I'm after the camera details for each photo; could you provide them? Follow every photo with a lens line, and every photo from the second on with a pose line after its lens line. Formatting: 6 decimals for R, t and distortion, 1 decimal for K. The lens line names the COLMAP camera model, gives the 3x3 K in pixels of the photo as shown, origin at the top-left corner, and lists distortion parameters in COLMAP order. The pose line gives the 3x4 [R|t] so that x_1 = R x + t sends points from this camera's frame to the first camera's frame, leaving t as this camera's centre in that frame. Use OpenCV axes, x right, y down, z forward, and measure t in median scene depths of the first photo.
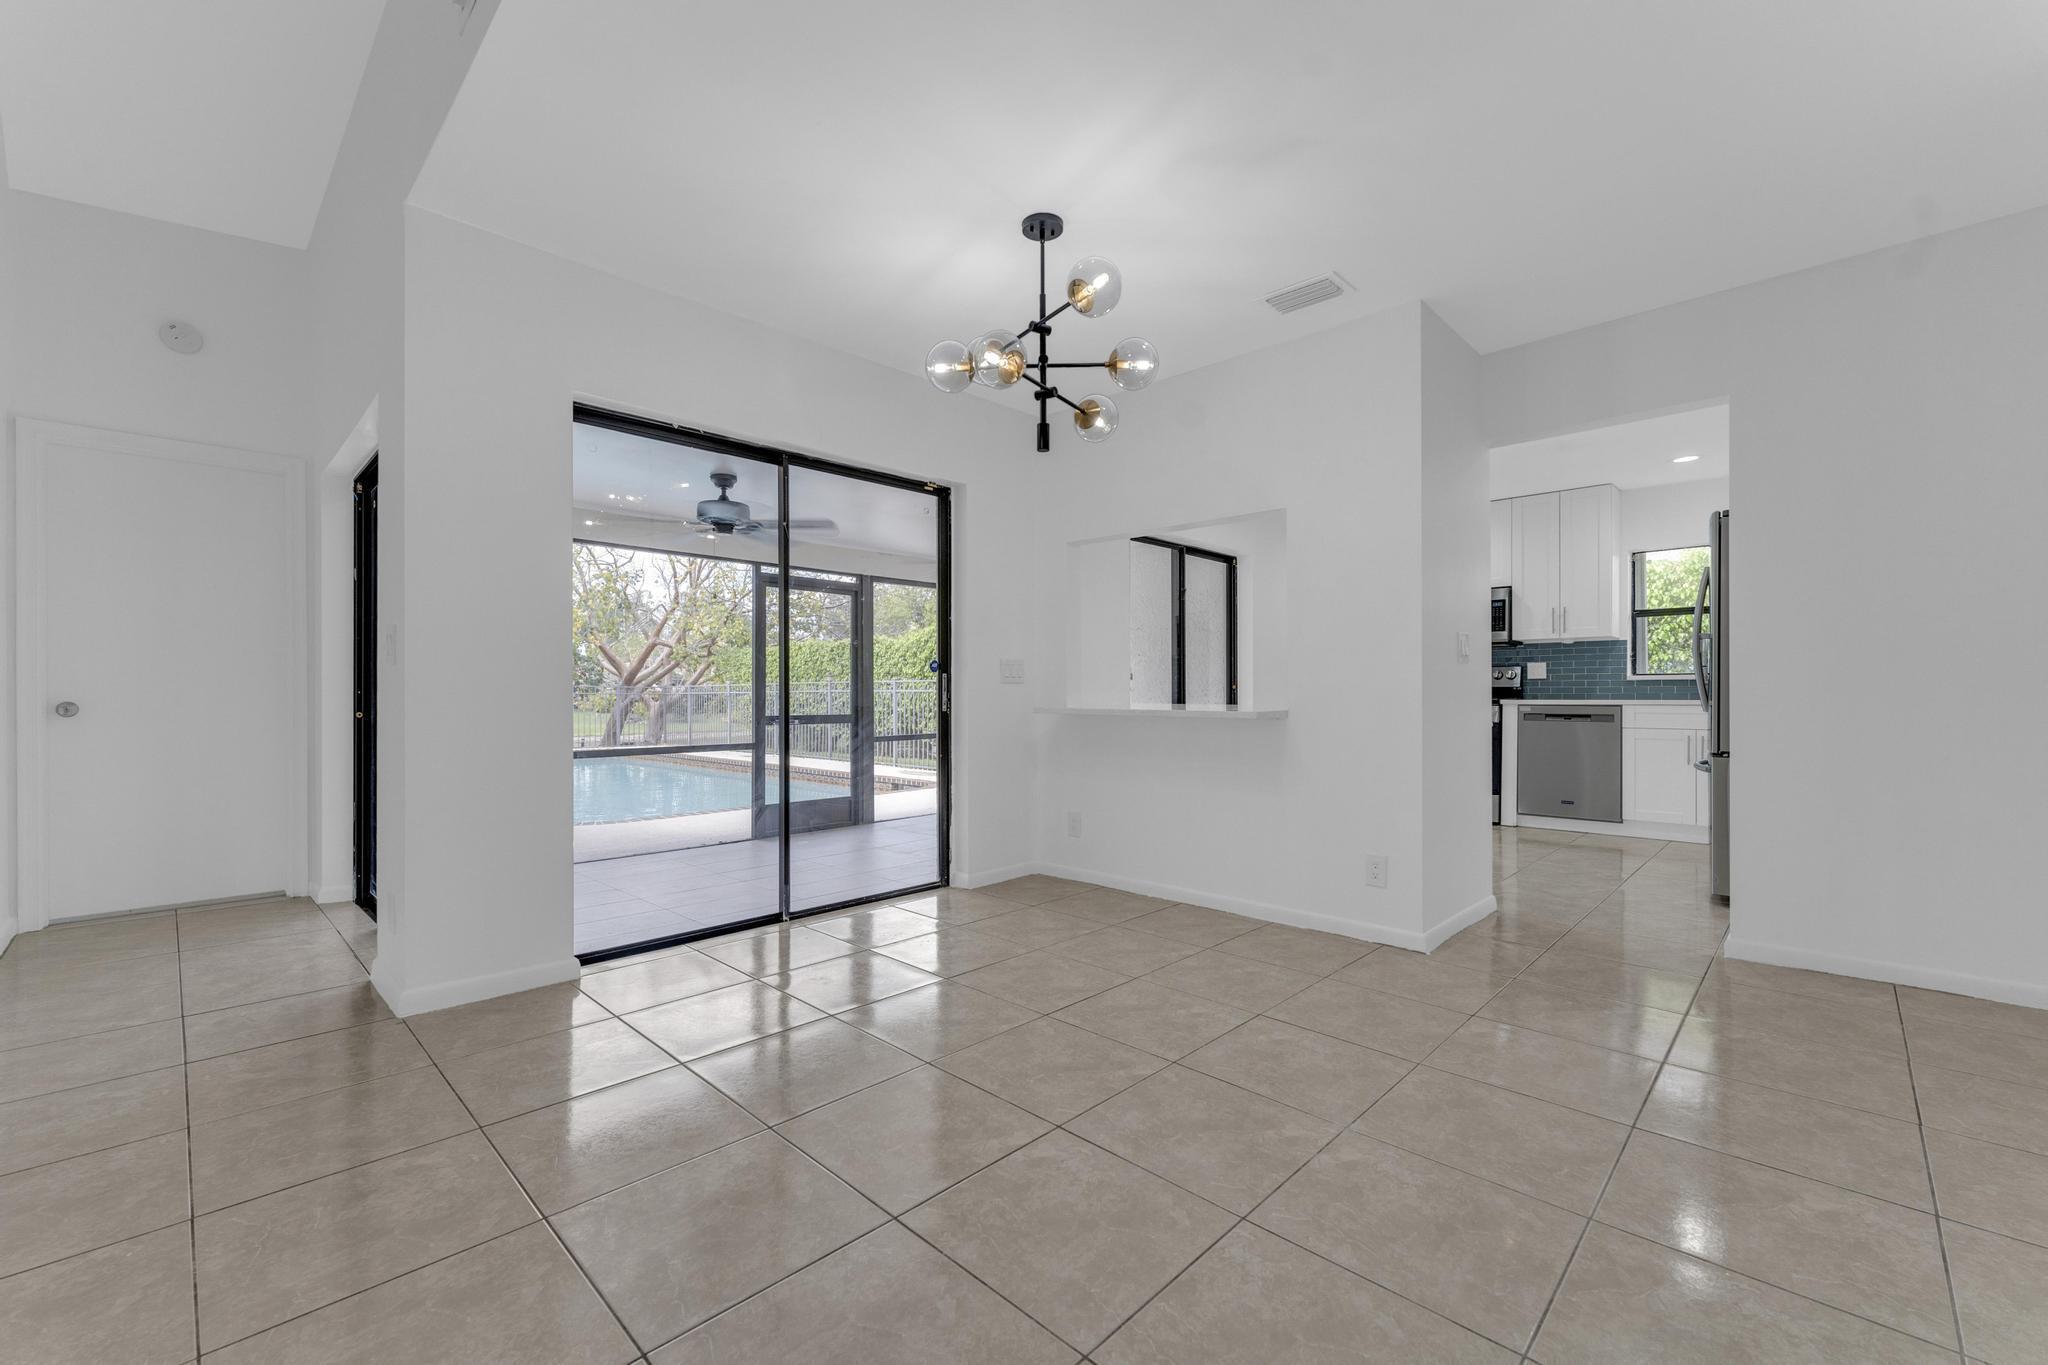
lens RADIAL K [[834.8, 0, 1021.9], [0, 834.8, 686.5], [0, 0, 1]] dist [0.003996, 0.000305]
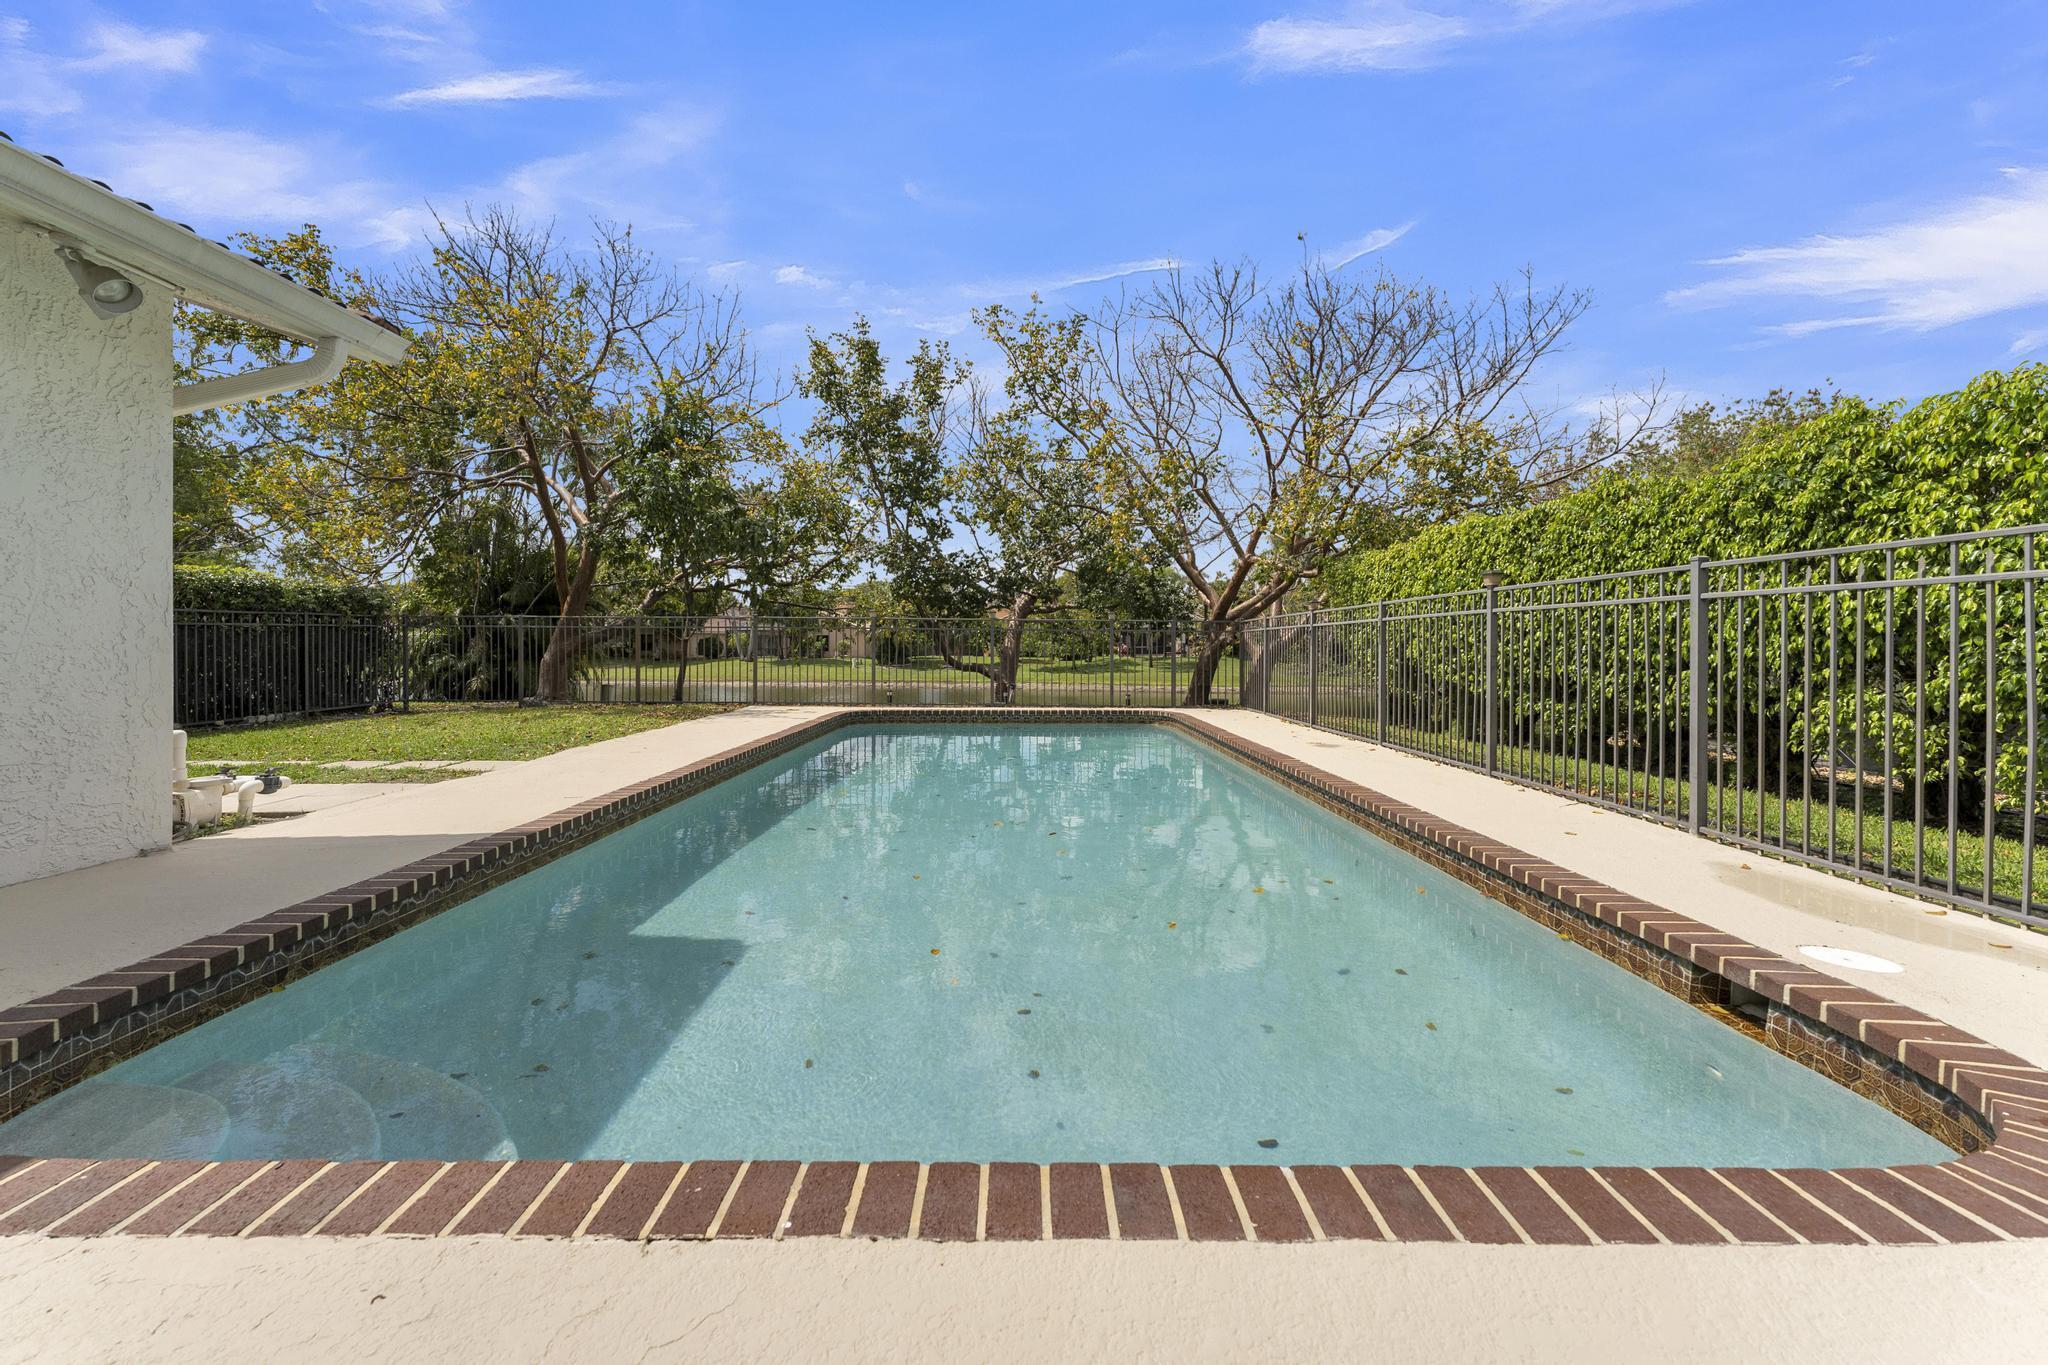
lens RADIAL K [[844.9, 0, 1011.2], [0, 844.9, 647.6], [0, 0, 1]] dist [0.002398, 0.000391]
pose [[0.688182, 0.005869, -0.725515, -0.180501], [0.002351, 0.999944, 0.010320, 0.036915], [0.725535, -0.008808, 0.688129, 1.078960]]
